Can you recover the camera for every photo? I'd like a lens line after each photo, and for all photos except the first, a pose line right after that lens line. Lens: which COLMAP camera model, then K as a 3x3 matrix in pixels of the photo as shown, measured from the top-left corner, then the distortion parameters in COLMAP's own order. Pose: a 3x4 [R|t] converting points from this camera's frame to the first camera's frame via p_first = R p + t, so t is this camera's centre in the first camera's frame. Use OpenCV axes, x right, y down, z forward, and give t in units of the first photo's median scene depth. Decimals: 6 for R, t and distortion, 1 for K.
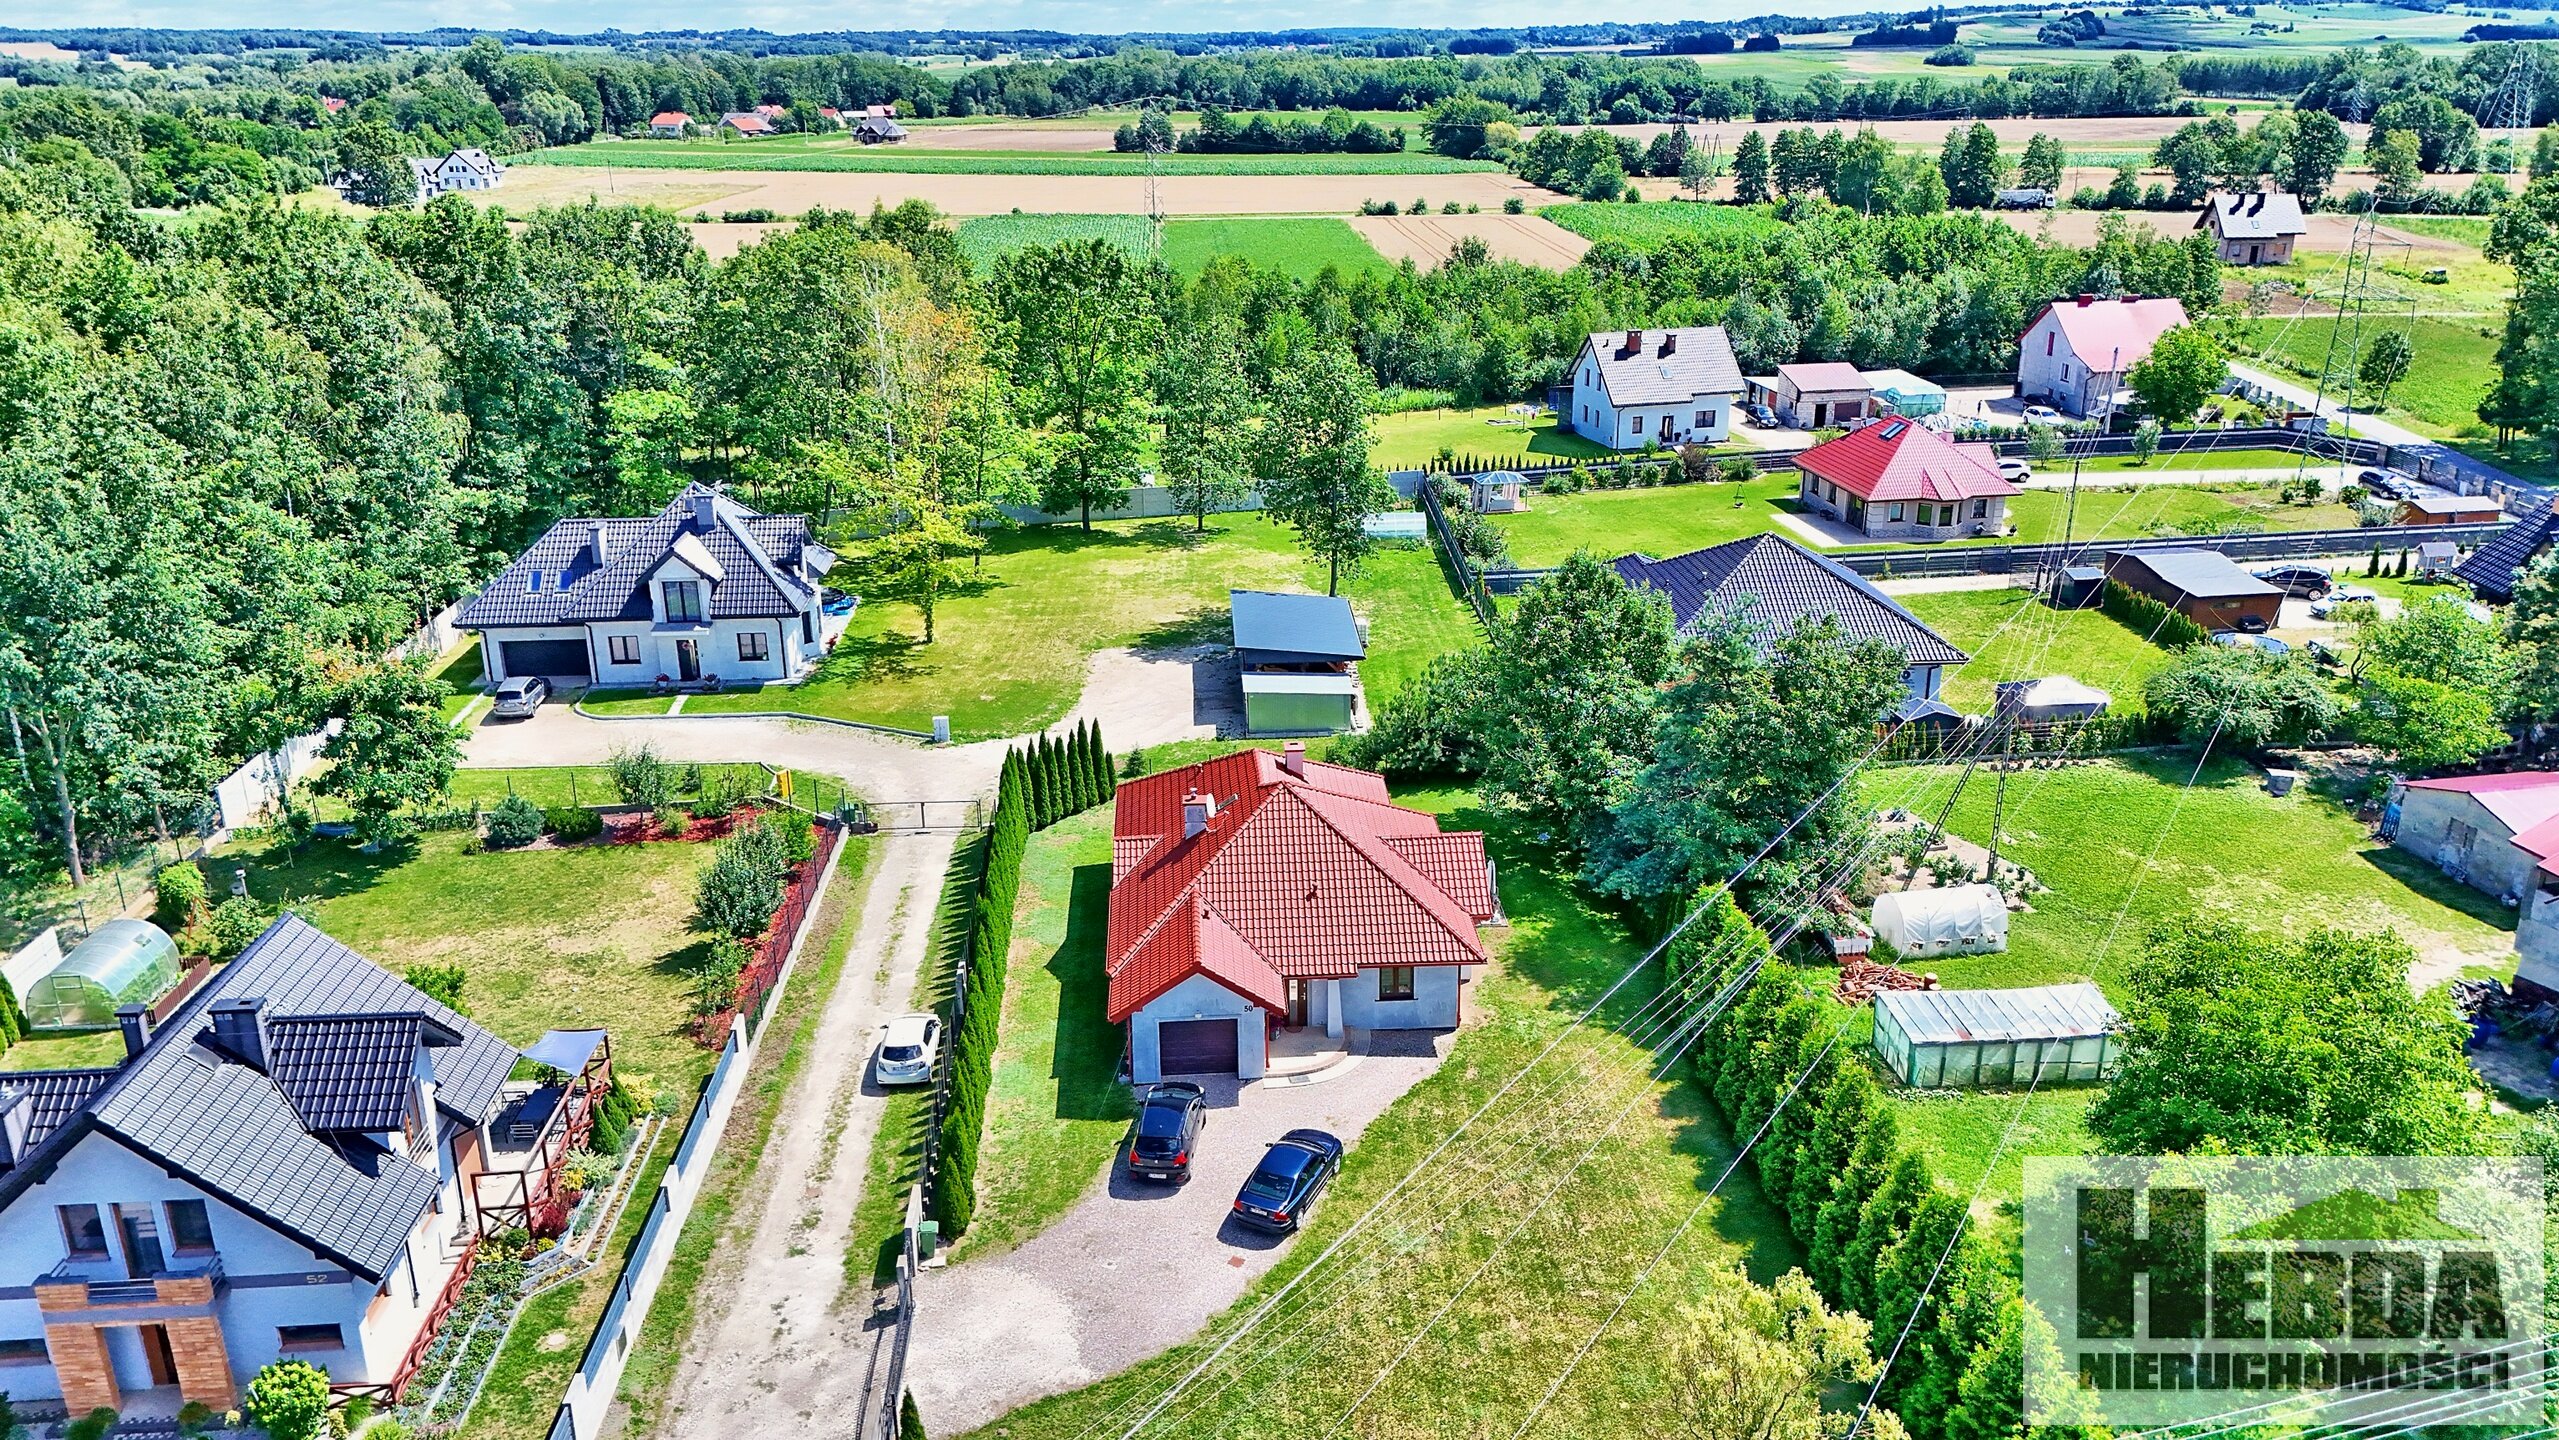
lens RADIAL K [[1895.4, 0, 1283.1], [0, 1895.4, 699.3], [0, 0, 1]] dist [0.079438, -0.085432]
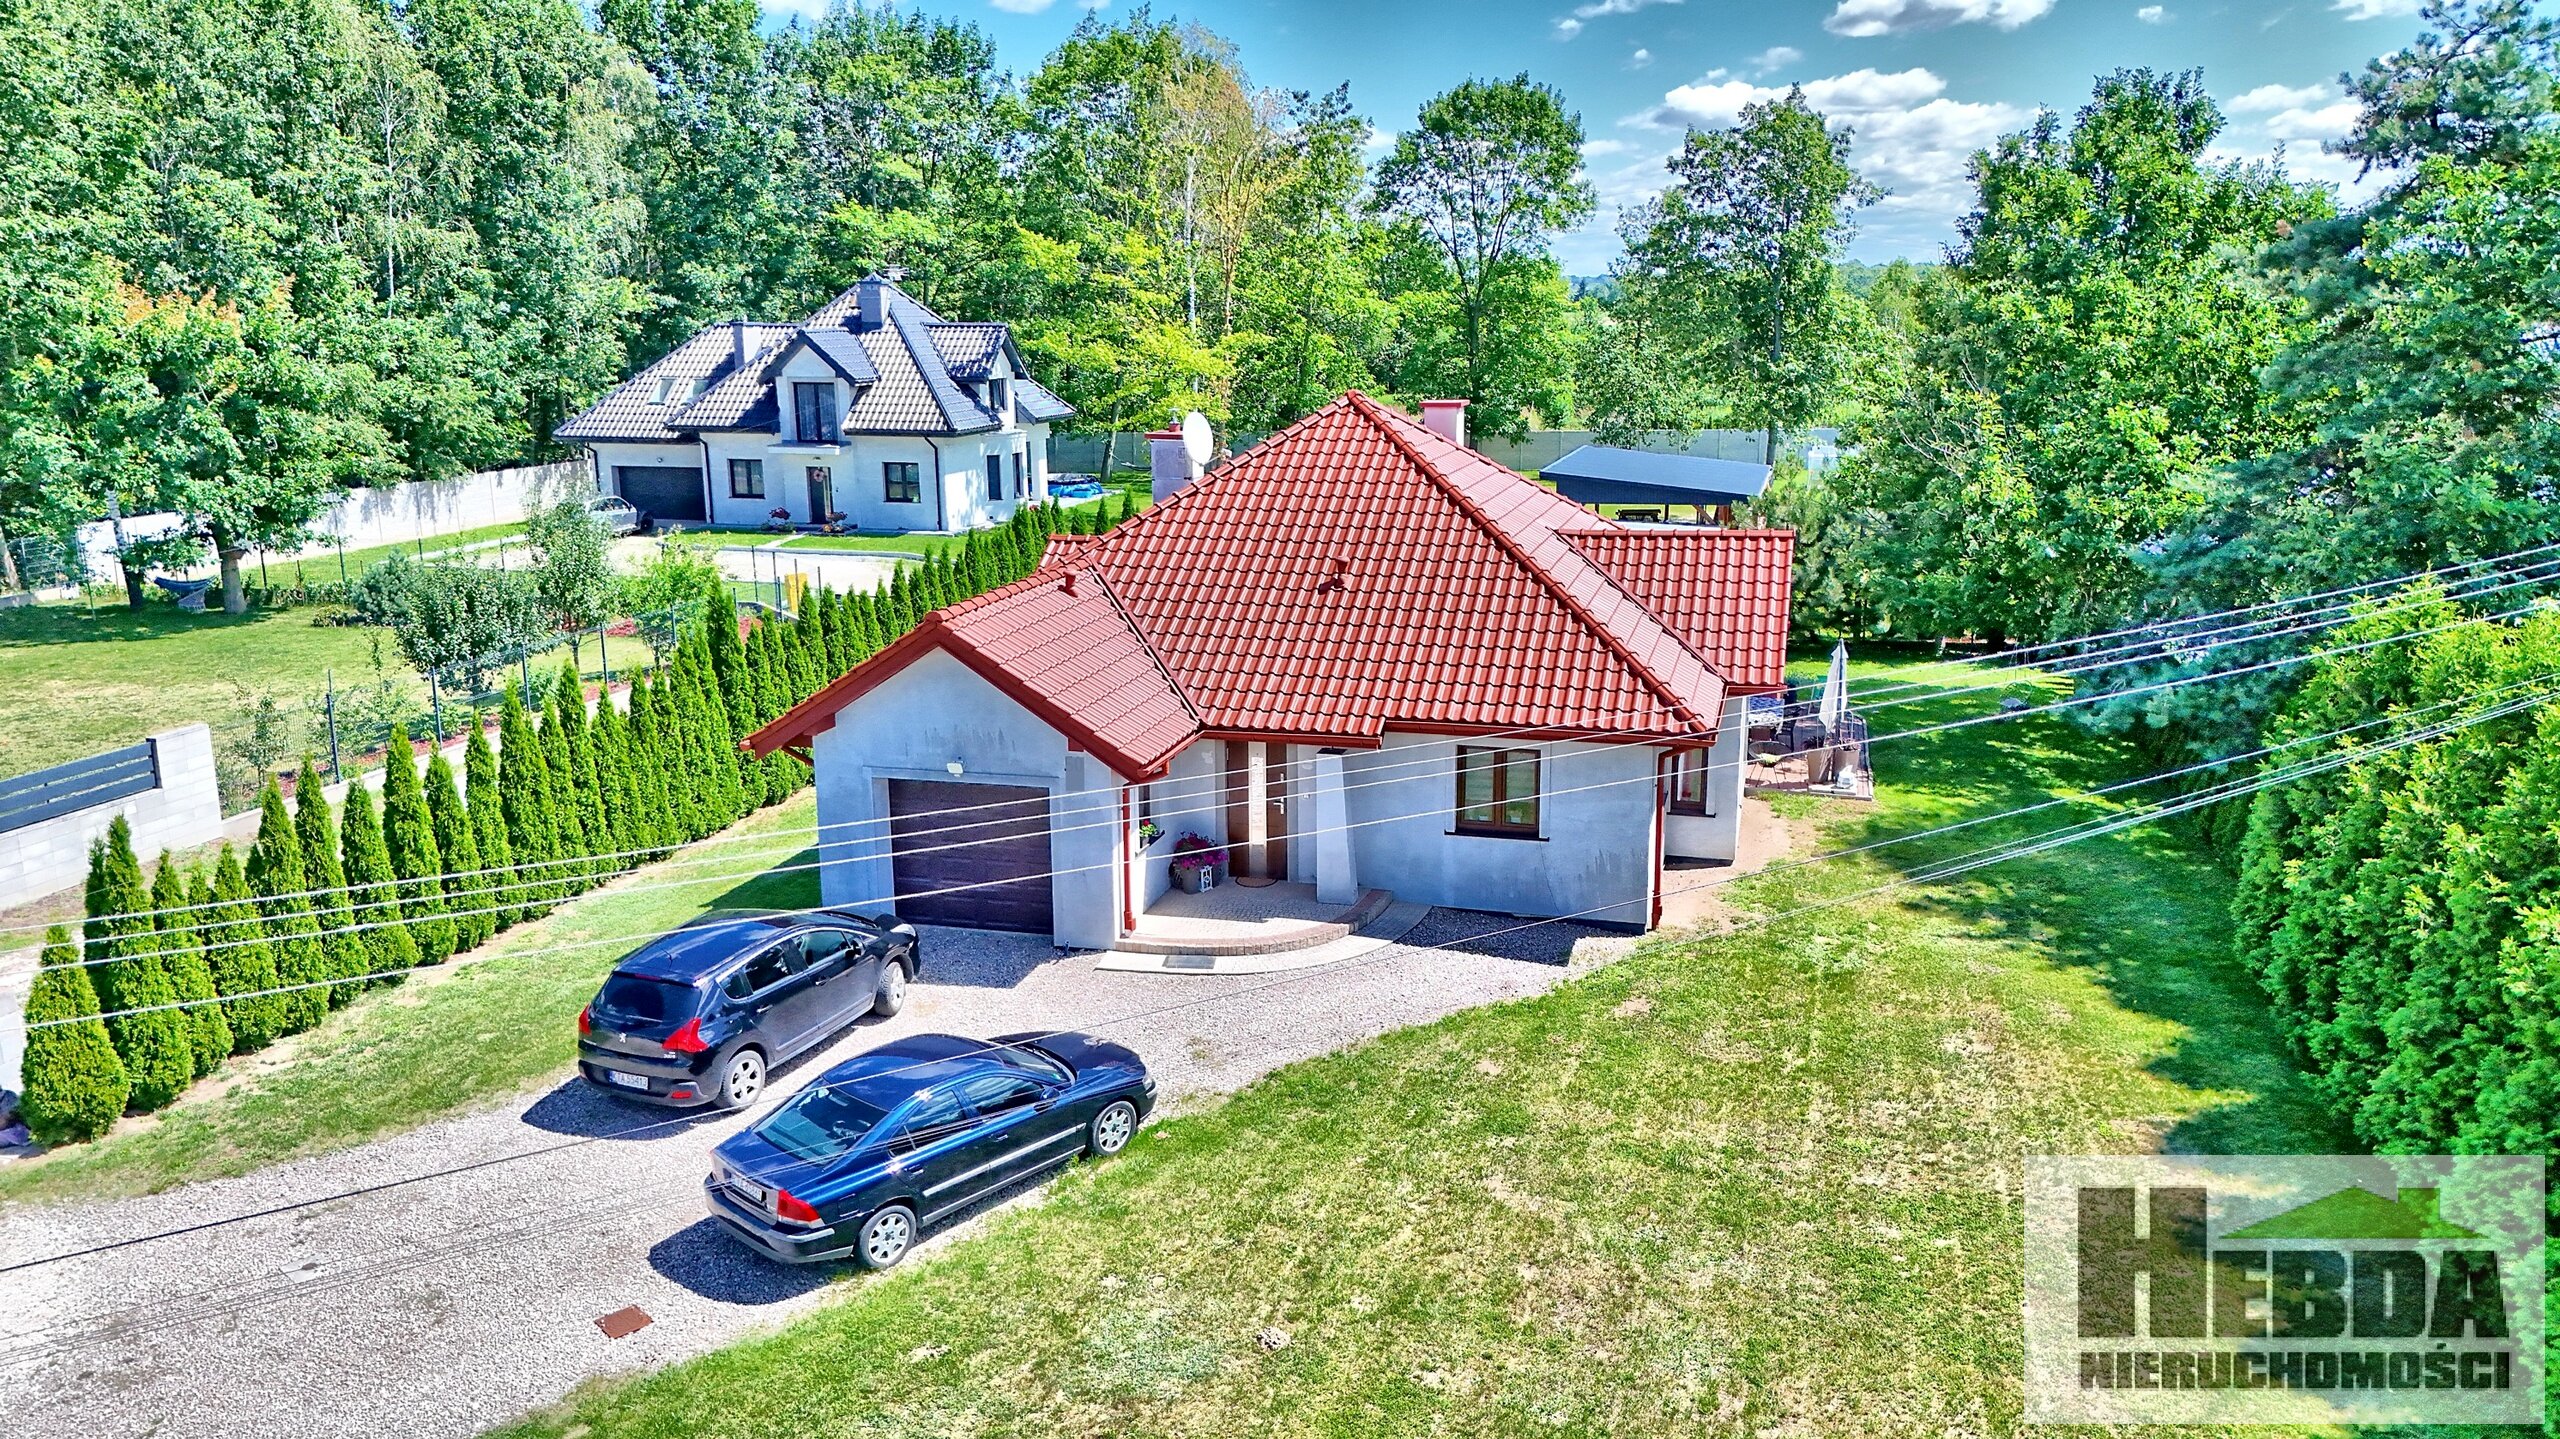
lens RADIAL K [[1896.1, 0, 1283.6], [0, 1896.1, 698.7], [0, 0, 1]] dist [0.079438, -0.085432]
pose [[0.945012, 0.067065, -0.320086, 0.129543], [-0.105588, 0.988900, -0.104538, 0.157702], [0.309522, 0.132587, 0.941603, 0.529664]]
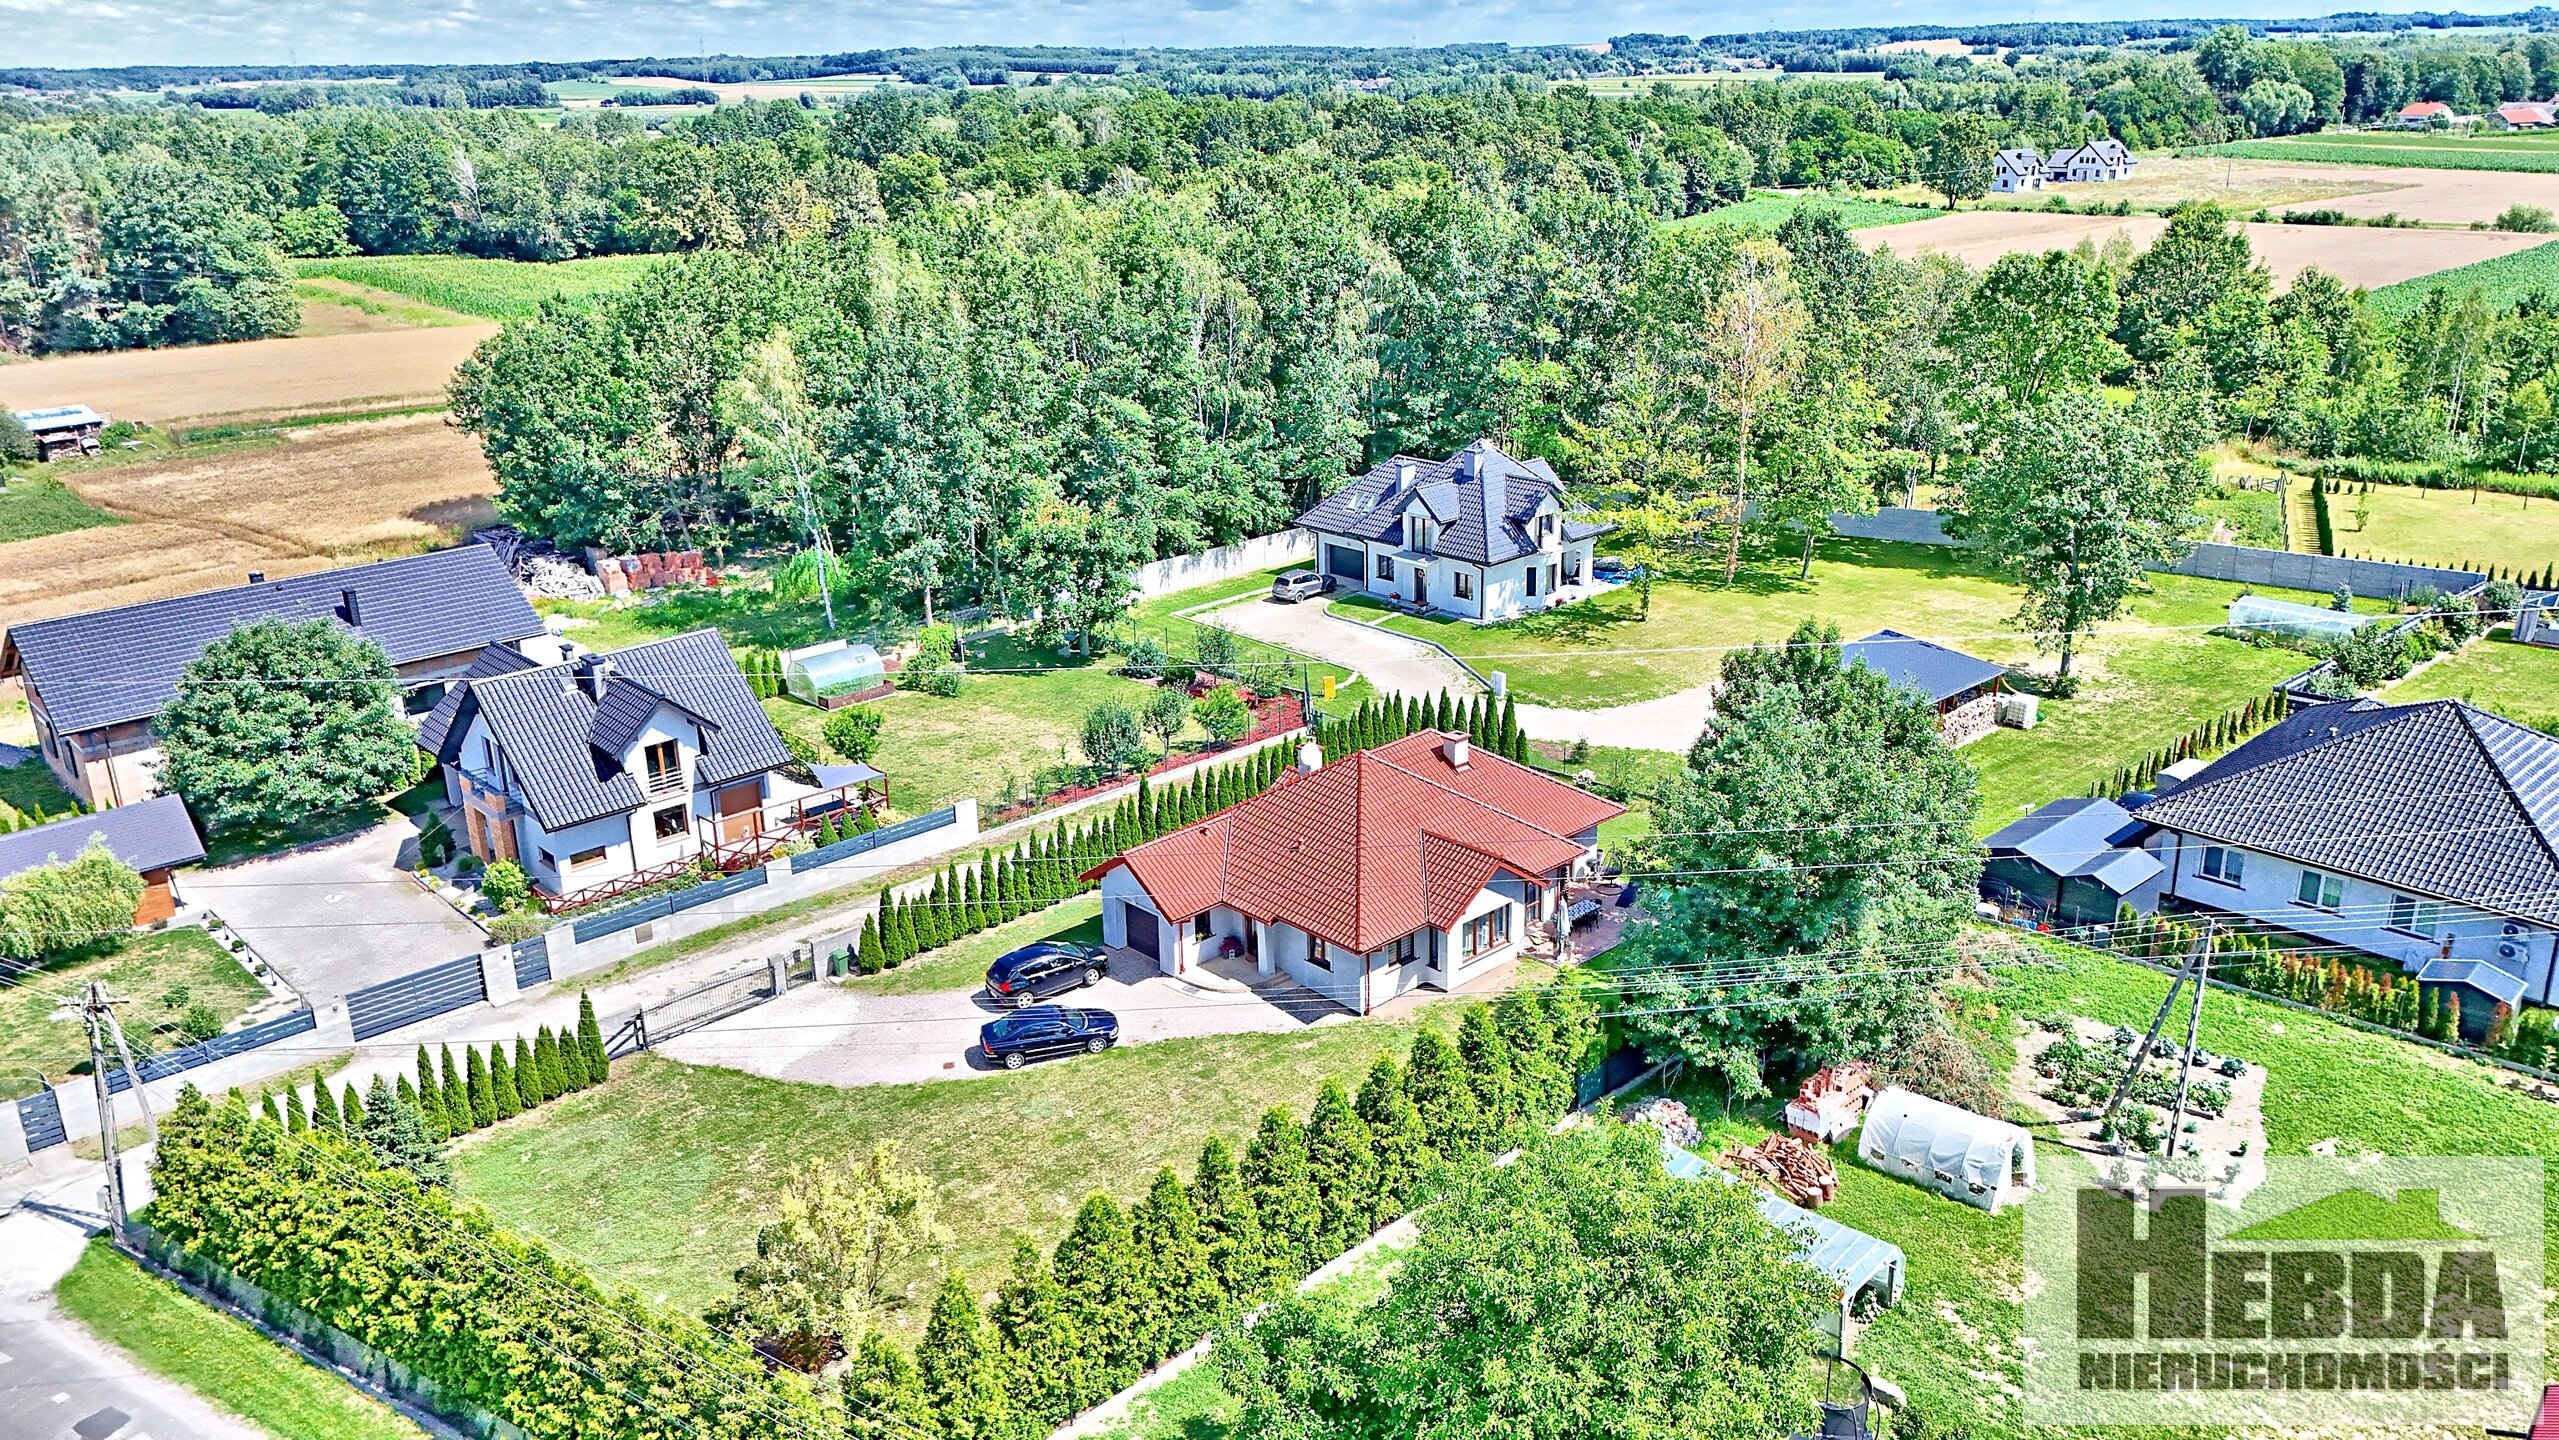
lens RADIAL K [[1895.4, 0, 1283.1], [0, 1895.4, 699.3], [0, 0, 1]] dist [0.079438, -0.085432]
pose [[0.633856, 0.239146, -0.735552, 0.705325], [-0.234831, 0.965611, 0.111579, -0.088126], [0.736940, 0.102006, 0.668217, 0.233300]]
